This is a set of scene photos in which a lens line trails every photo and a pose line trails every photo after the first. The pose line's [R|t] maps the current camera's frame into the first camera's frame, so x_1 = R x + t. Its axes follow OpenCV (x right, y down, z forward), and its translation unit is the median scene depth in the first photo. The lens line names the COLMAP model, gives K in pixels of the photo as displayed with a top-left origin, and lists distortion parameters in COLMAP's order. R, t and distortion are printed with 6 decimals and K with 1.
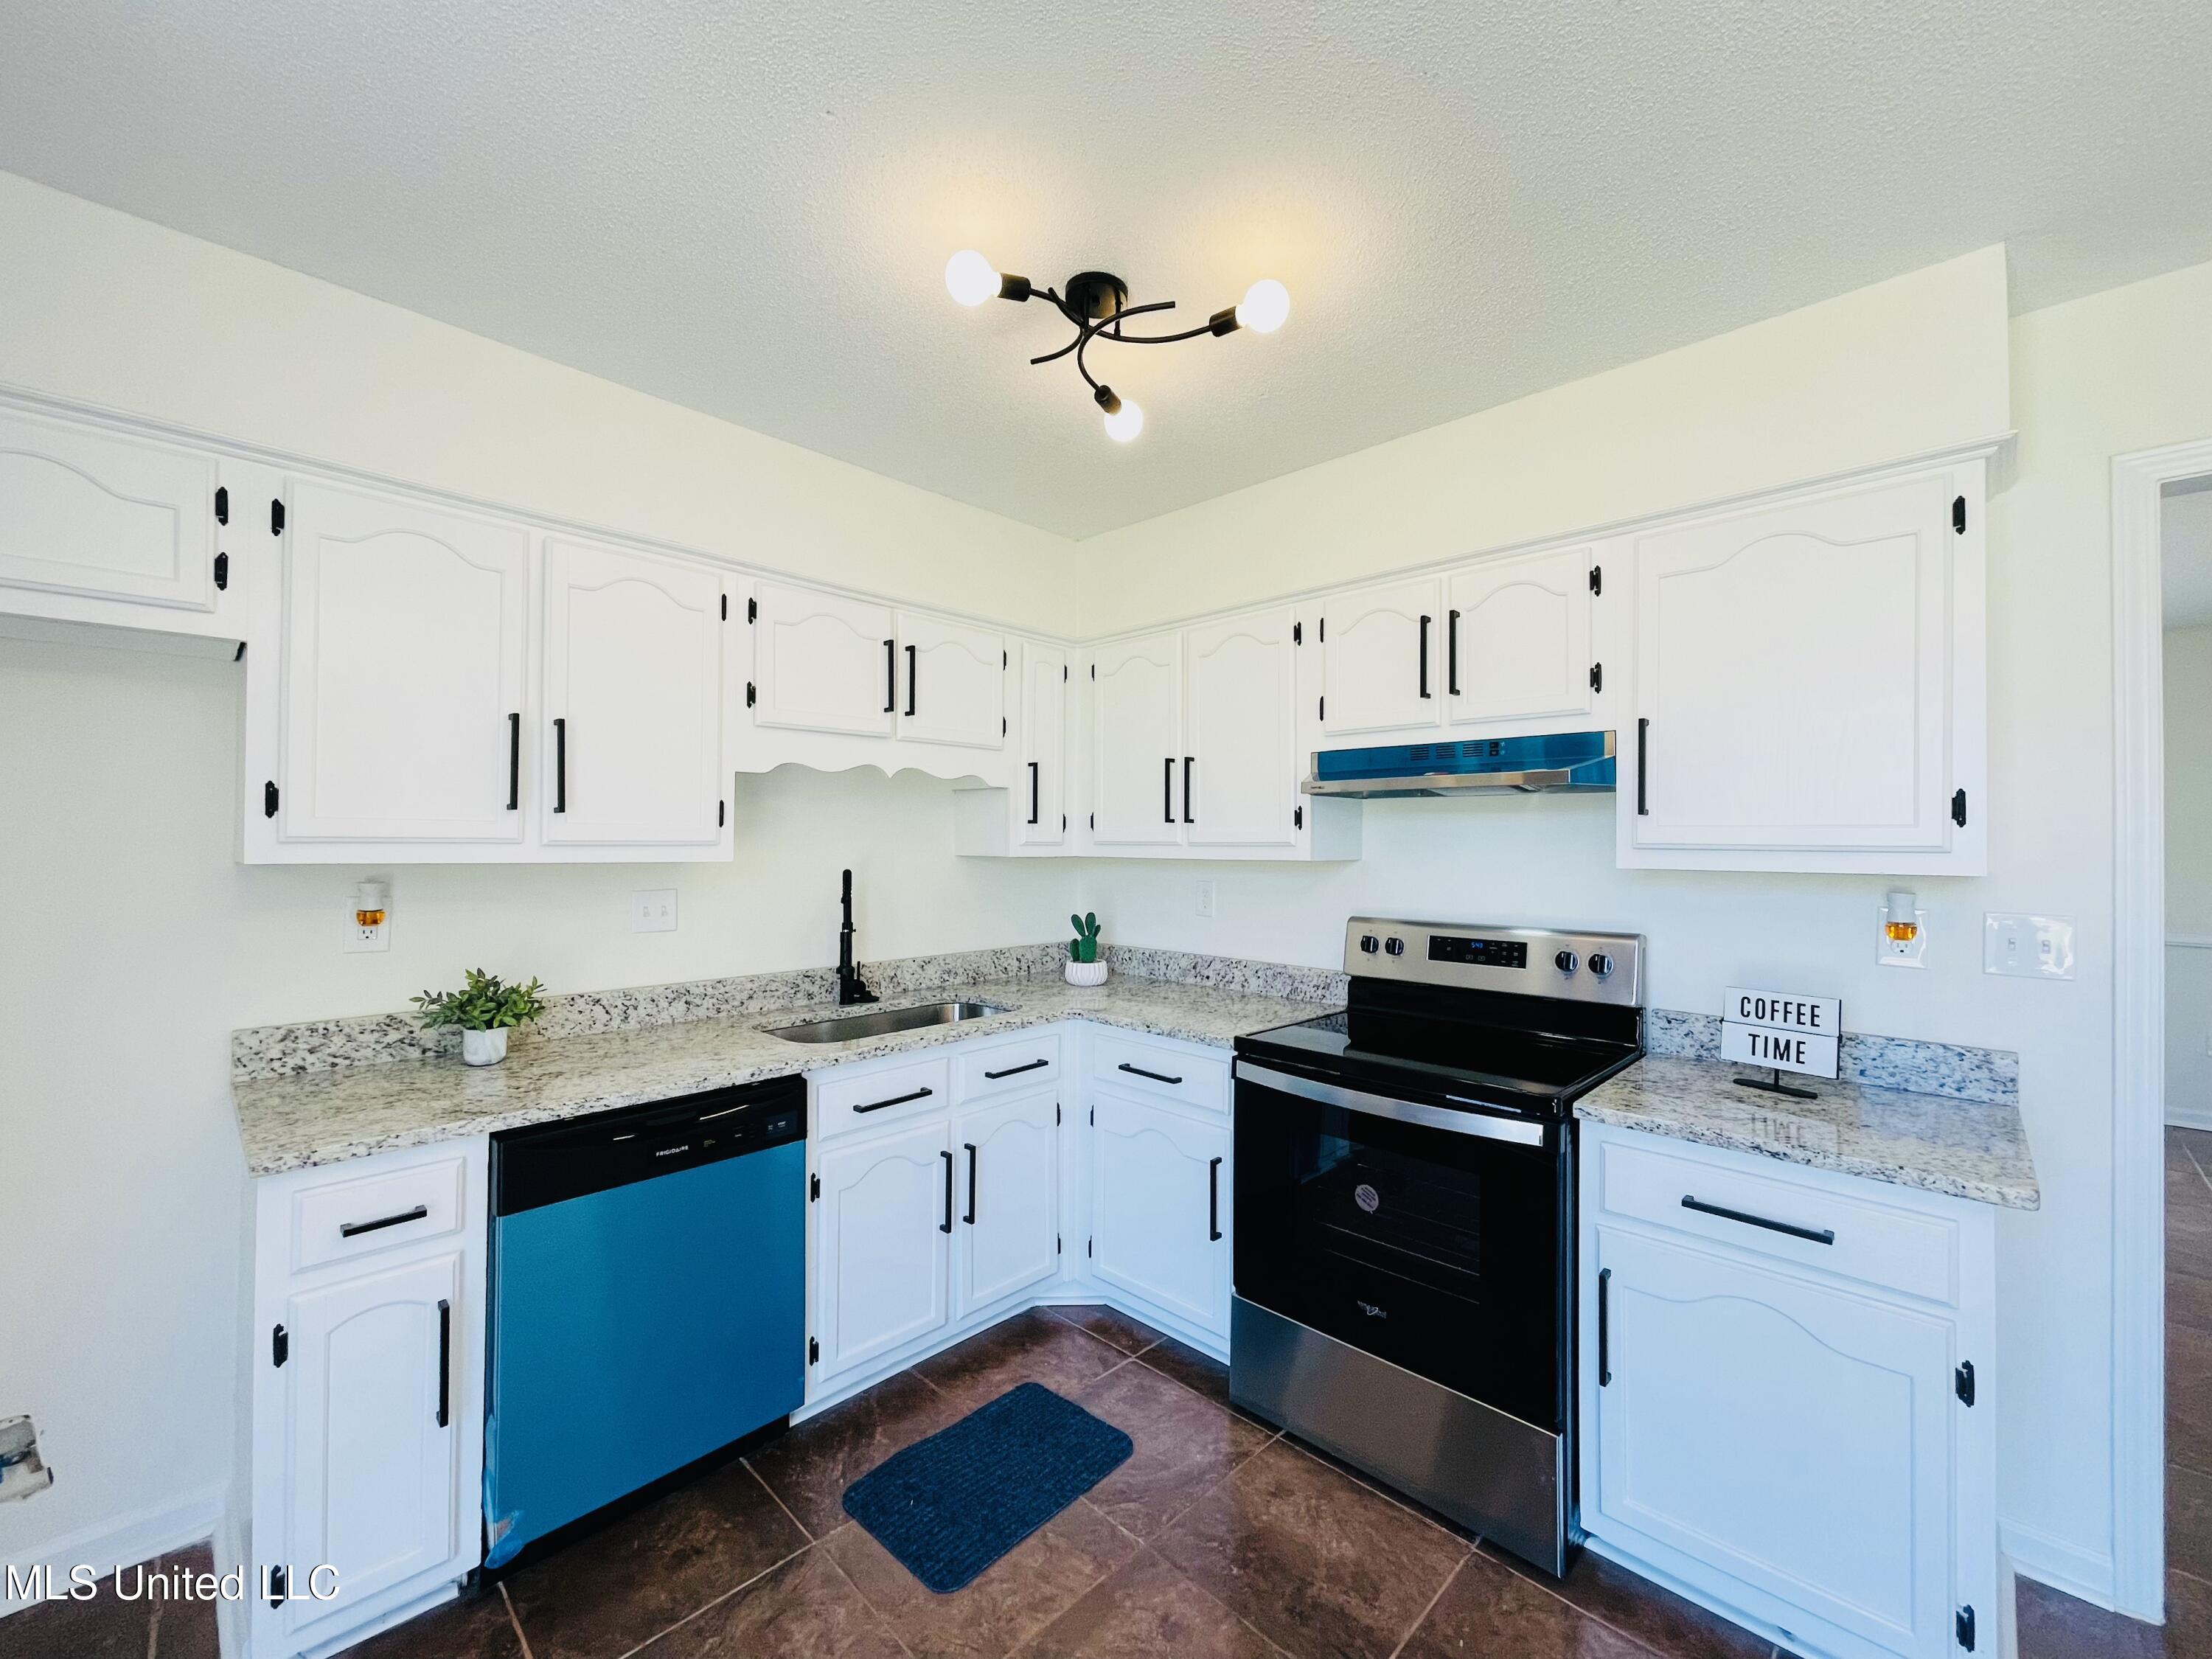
lens RADIAL K [[890.1, 0, 1100.1], [0, 890.1, 832.3], [0, 0, 1]] dist [-0.002610, 0.000510]
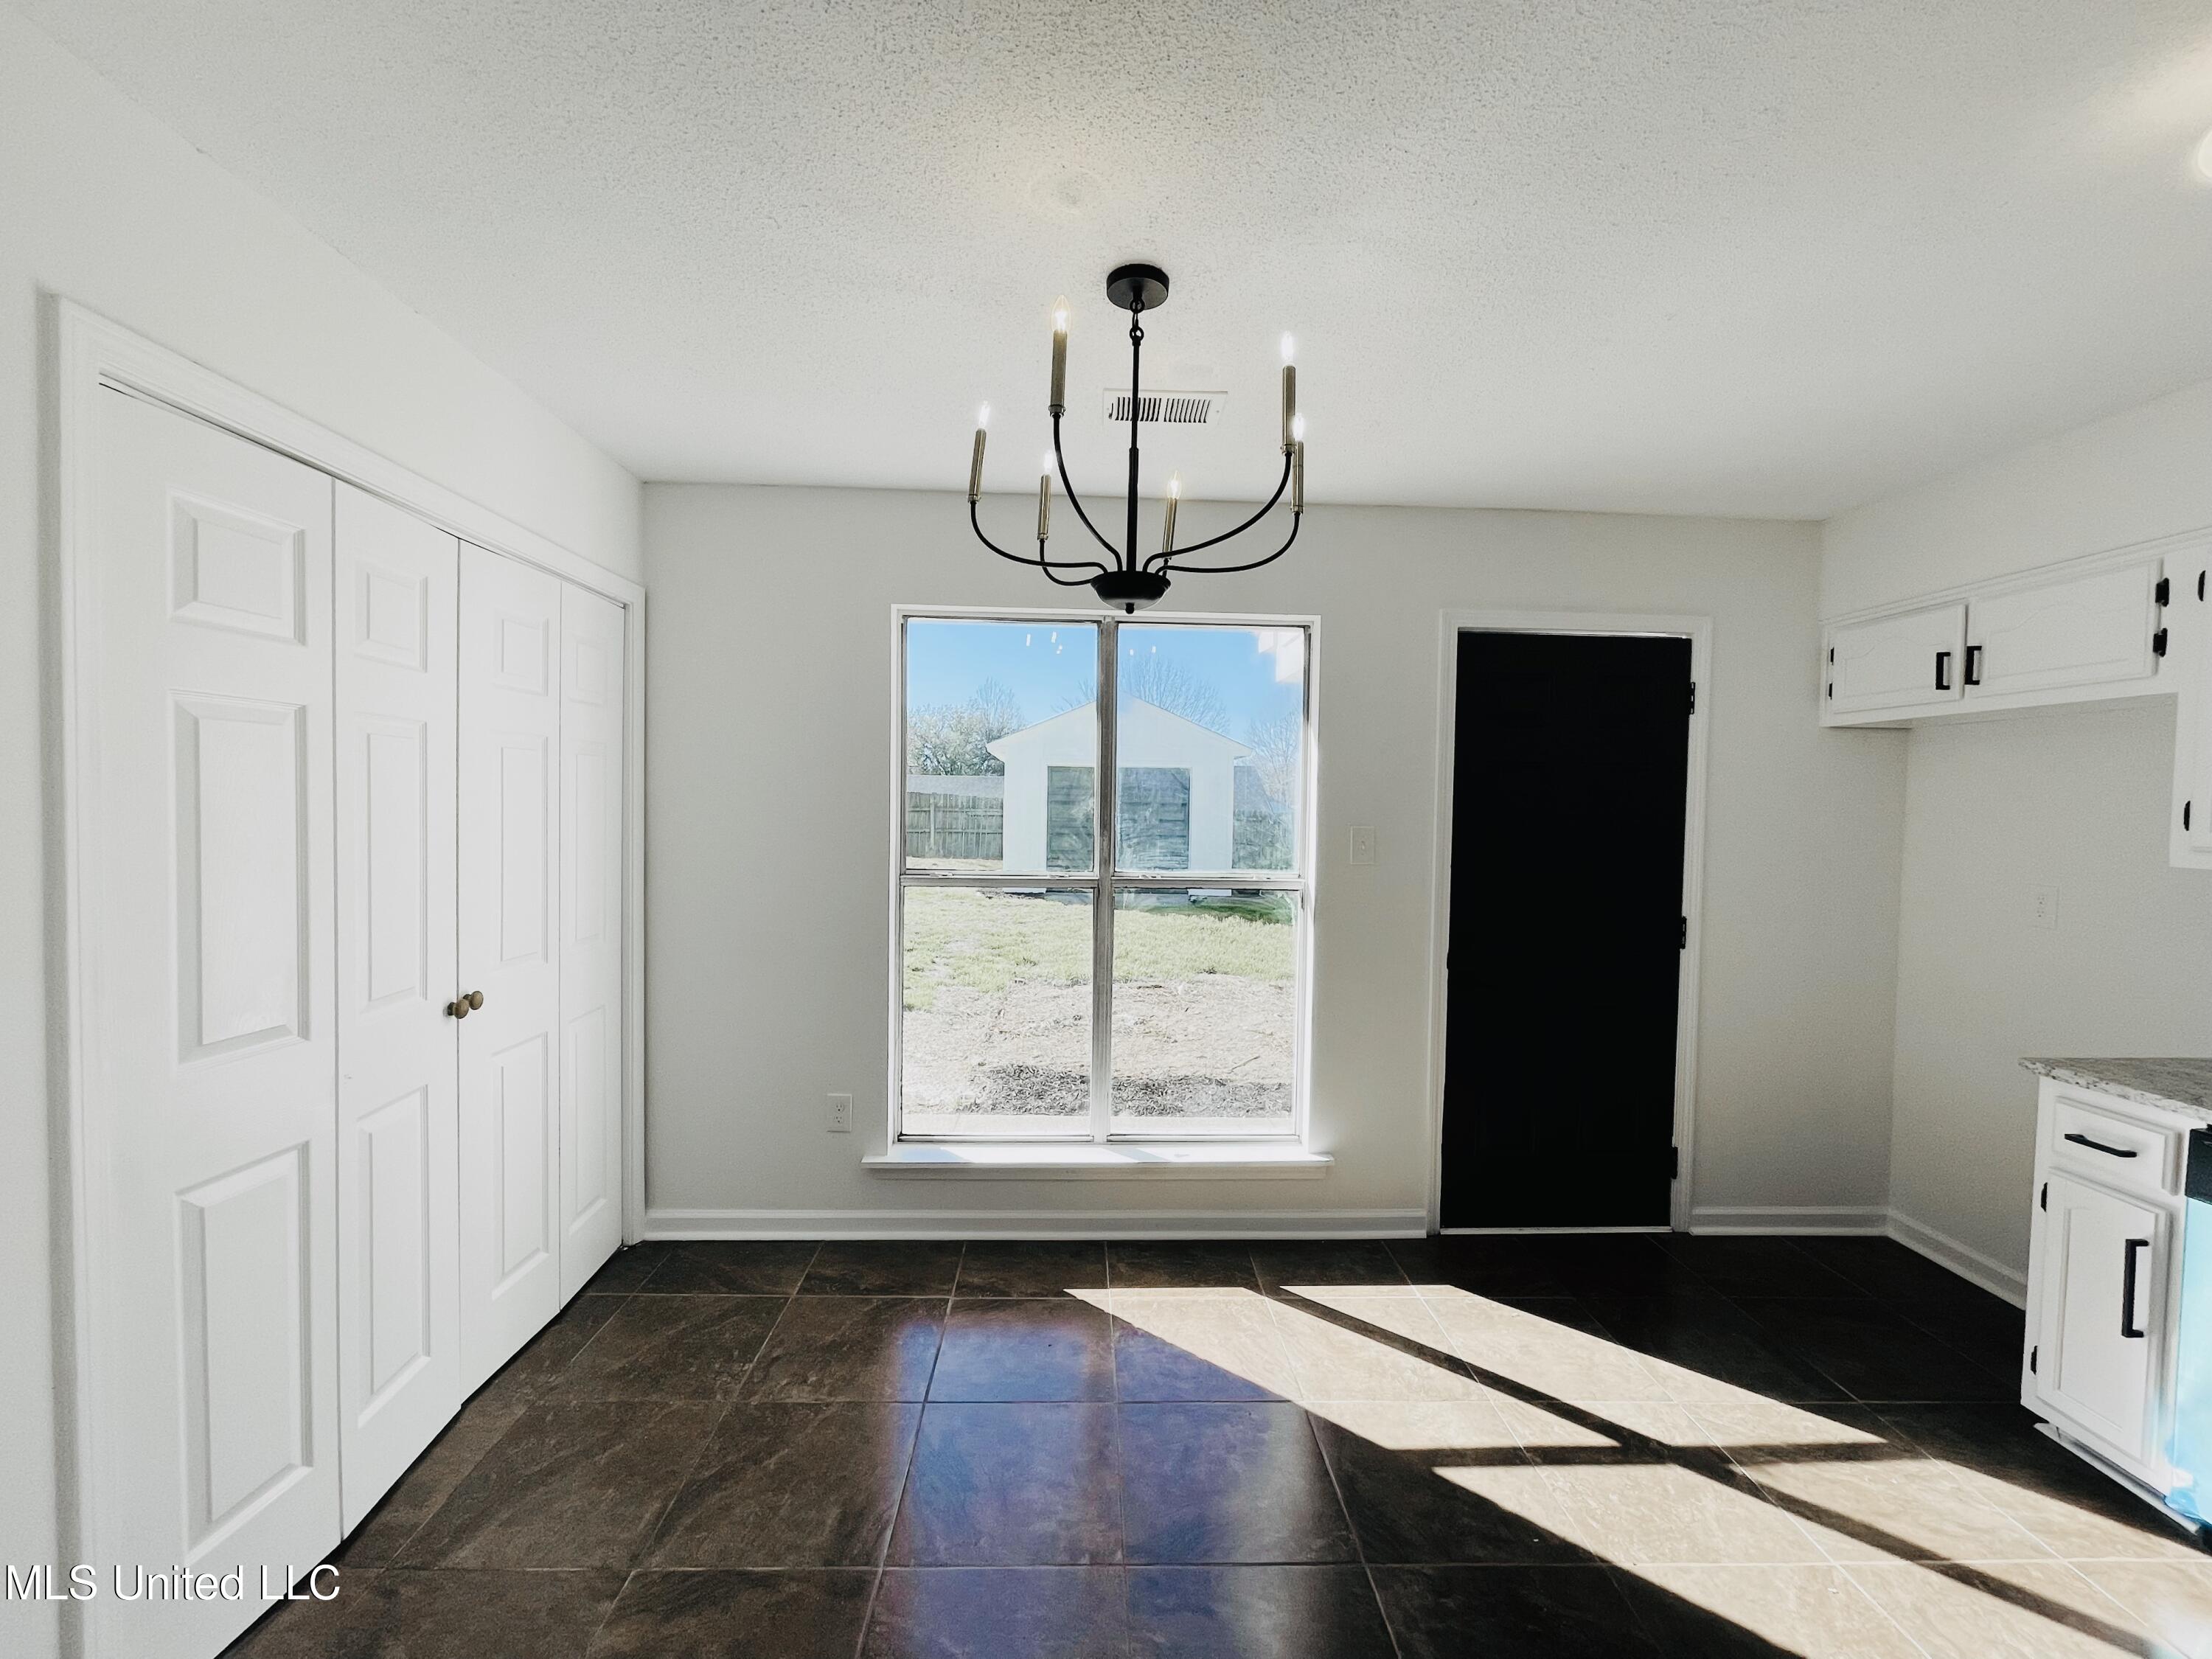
lens RADIAL K [[890.6, 0, 1099.1], [0, 890.6, 827.8], [0, 0, 1]] dist [-0.016524, 0.010413]
pose [[-0.690145, 0.006091, -0.723645, 0.736633], [-0.012619, 0.999711, 0.020449, -0.018231], [0.723561, 0.023245, -0.689869, 0.540312]]
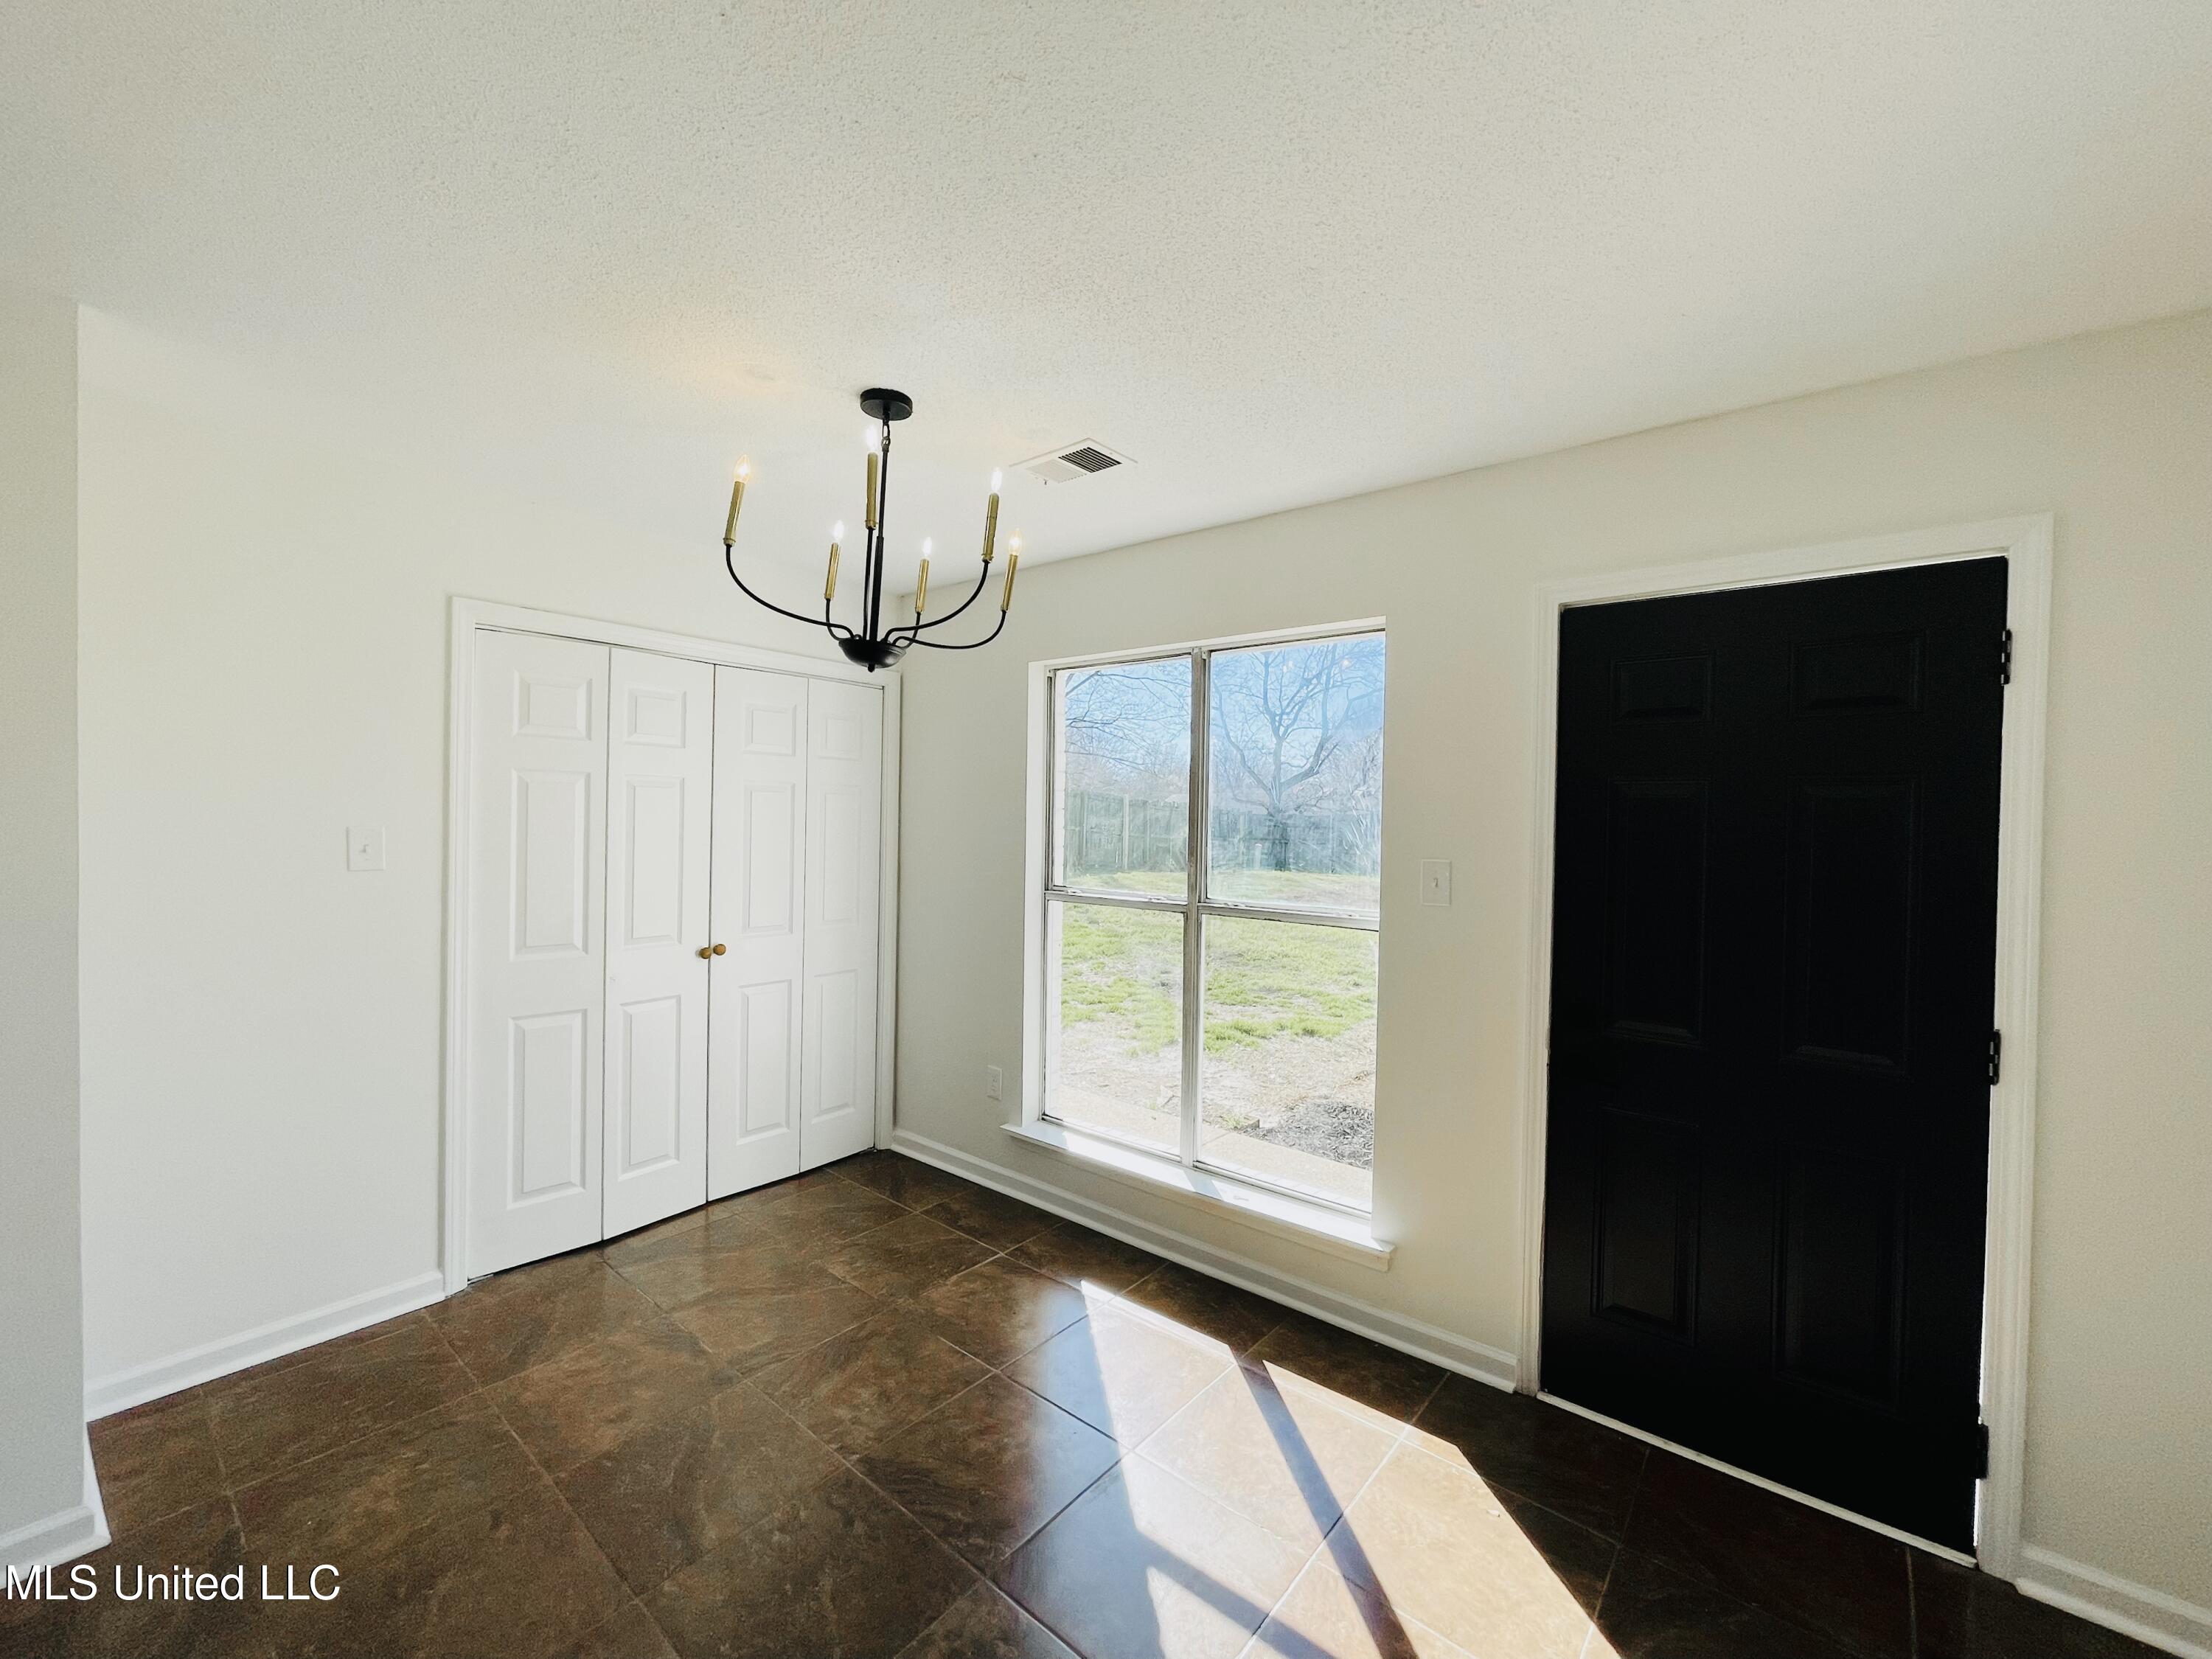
lens RADIAL K [[890.1, 0, 1100.1], [0, 890.1, 832.3], [0, 0, 1]] dist [-0.002610, 0.000510]
pose [[-0.995710, -0.021323, -0.090041, 0.025349], [-0.022021, 0.999735, 0.006767, -0.031021], [0.089873, 0.008721, -0.995915, 0.968372]]
